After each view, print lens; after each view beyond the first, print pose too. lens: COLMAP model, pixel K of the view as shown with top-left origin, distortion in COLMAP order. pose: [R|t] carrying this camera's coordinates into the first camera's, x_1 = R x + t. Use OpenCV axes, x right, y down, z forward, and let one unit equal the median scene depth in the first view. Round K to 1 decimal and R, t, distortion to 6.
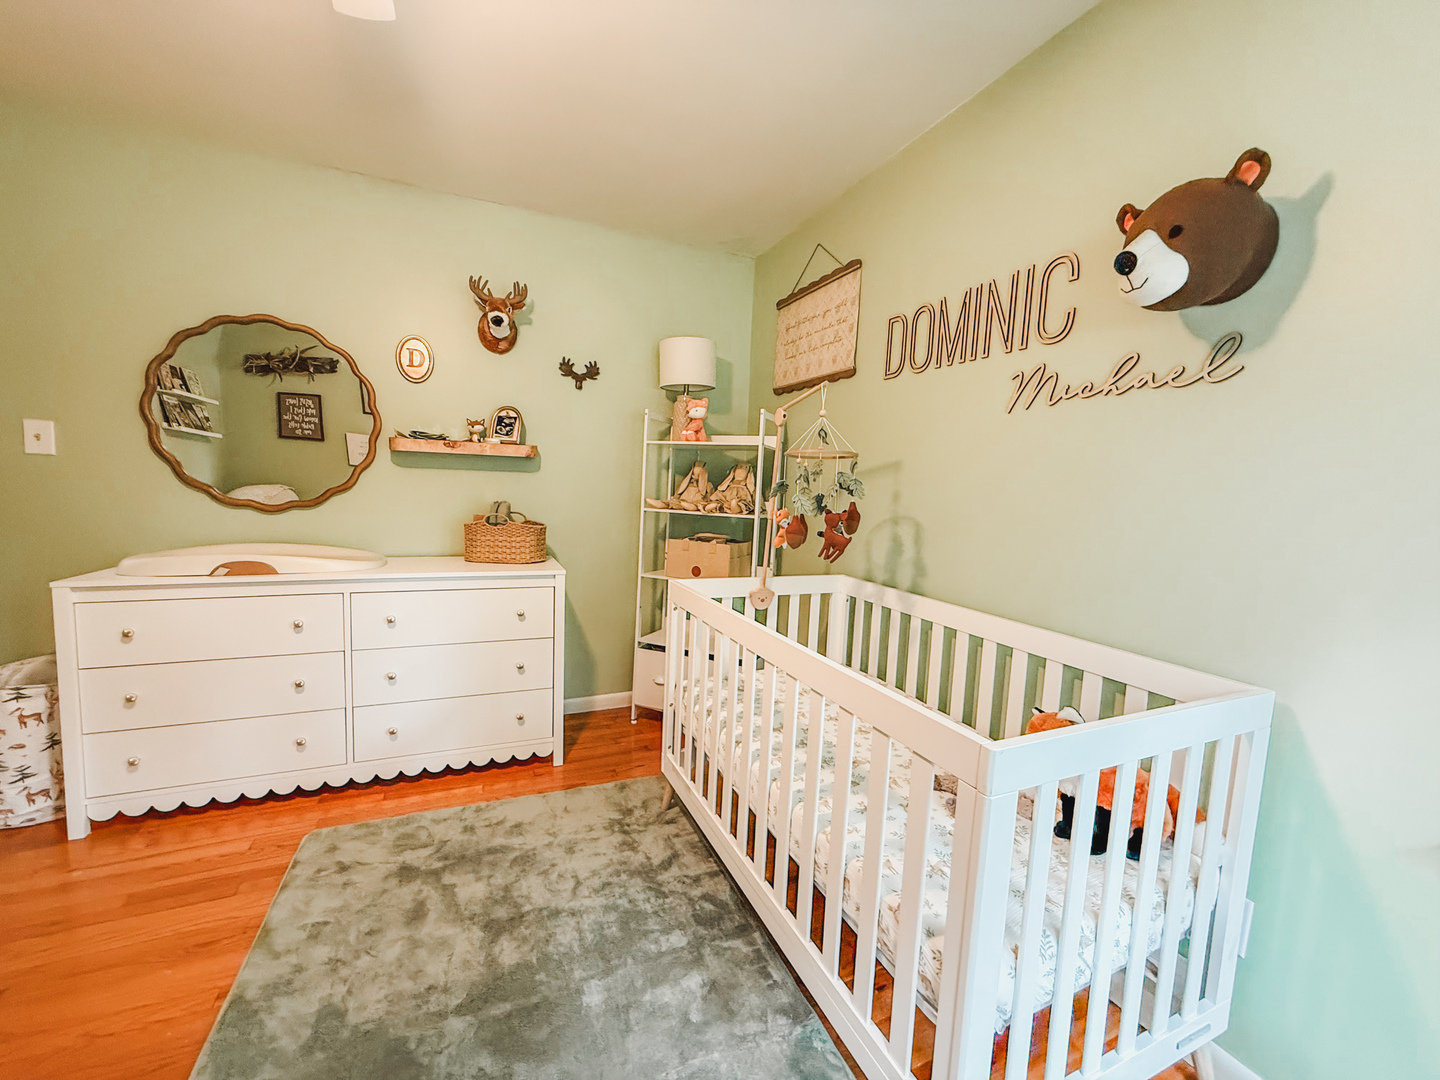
lens RADIAL K [[573.5, 0, 716.2], [0, 573.5, 540.2], [0, 0, 1]] dist [0.000261, 0.000102]
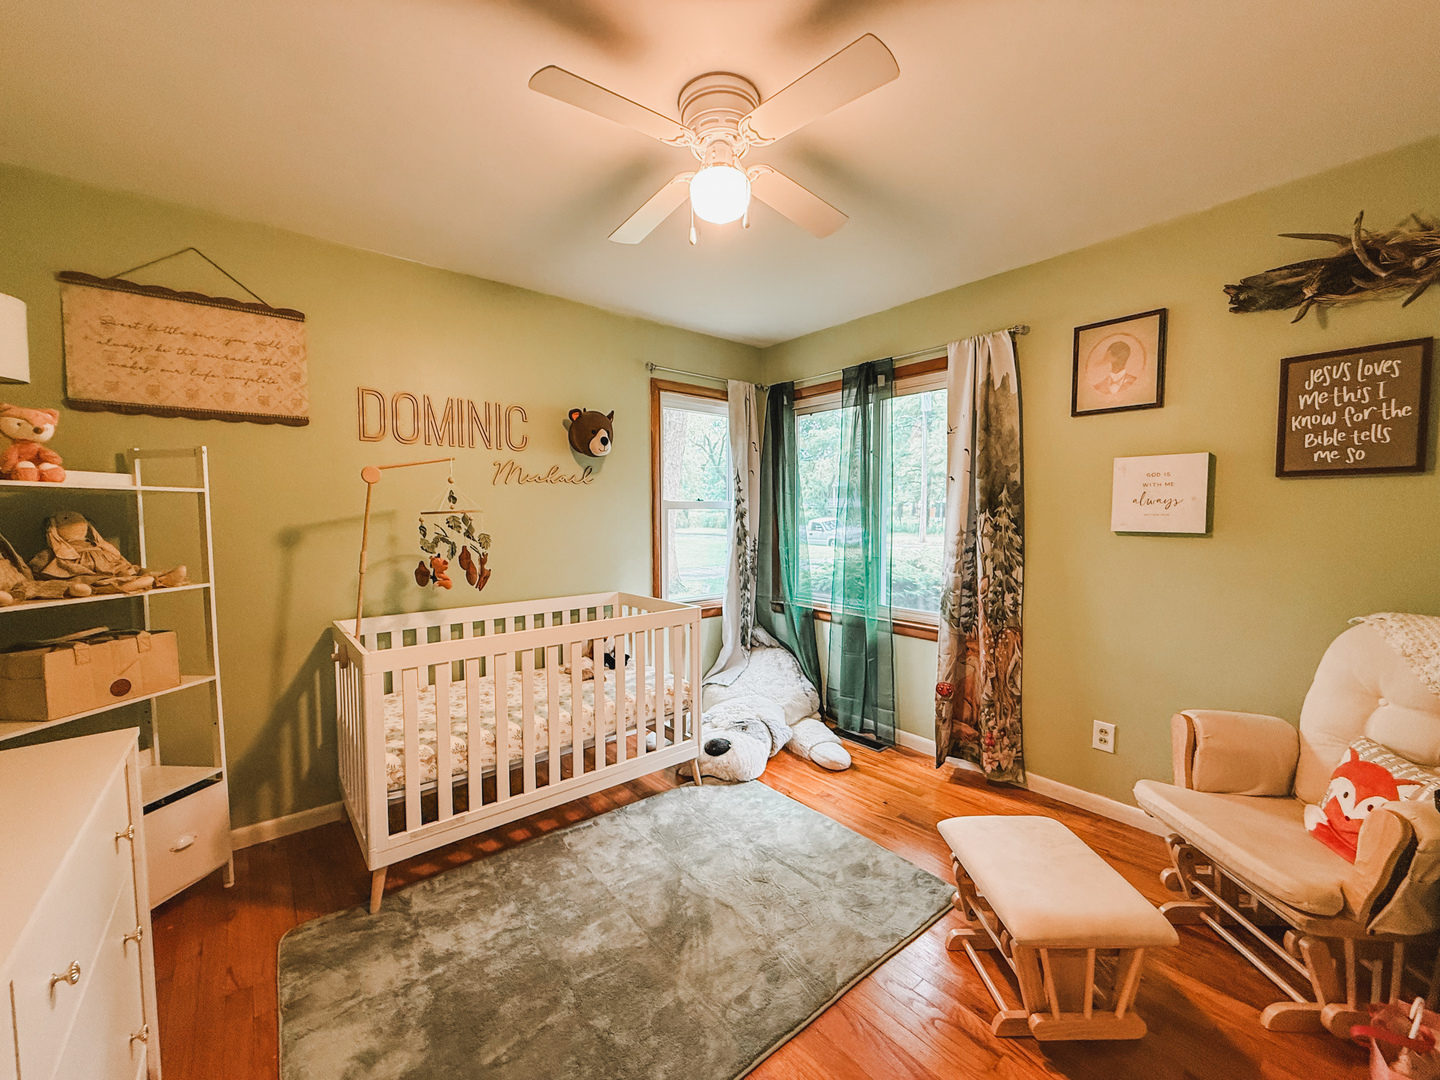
lens RADIAL K [[573.5, 0, 716.2], [0, 573.5, 540.2], [0, 0, 1]] dist [0.000261, 0.000102]
pose [[-0.272673, -0.091503, 0.957745, -1.038531], [0.087263, 0.989012, 0.119335, -0.160138], [-0.958141, 0.116115, -0.261692, 0.654609]]
